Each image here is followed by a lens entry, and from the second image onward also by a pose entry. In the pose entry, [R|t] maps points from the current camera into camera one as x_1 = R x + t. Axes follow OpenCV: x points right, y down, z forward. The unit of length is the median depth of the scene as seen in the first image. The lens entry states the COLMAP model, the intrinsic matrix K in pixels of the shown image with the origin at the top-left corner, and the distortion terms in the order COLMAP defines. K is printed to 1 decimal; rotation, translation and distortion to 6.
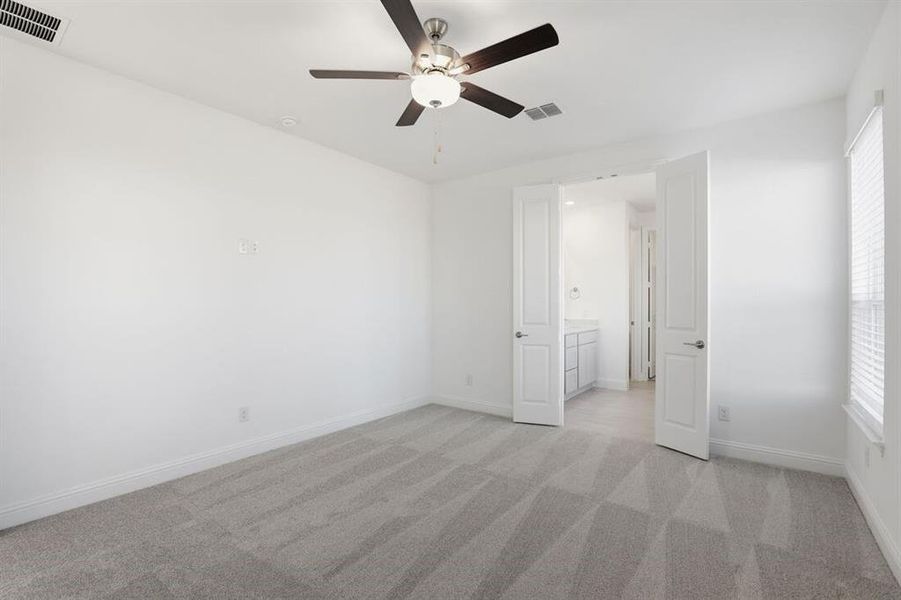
lens RADIAL K [[418.5, 0, 446.7], [0, 418.5, 304.0], [0, 0, 1]] dist [-0.015809, 0.000340]
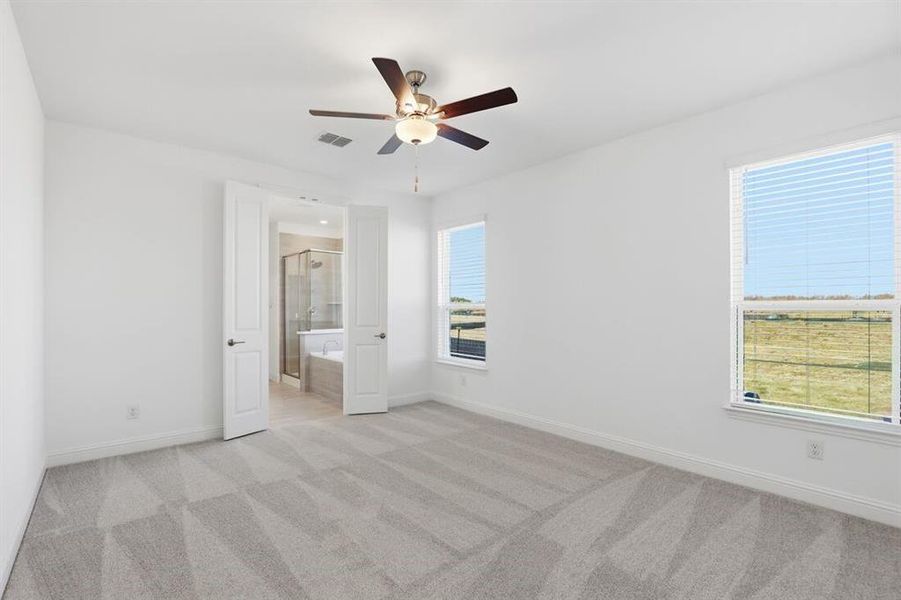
lens RADIAL K [[418.5, 0, 447.2], [0, 418.5, 300.1], [0, 0, 1]] dist [-0.015809, 0.000340]
pose [[0.226096, 0.016972, 0.973957, -0.761872], [-0.000003, 0.999848, -0.017422, -0.003919], [-0.974105, 0.003936, 0.226062, 0.417246]]
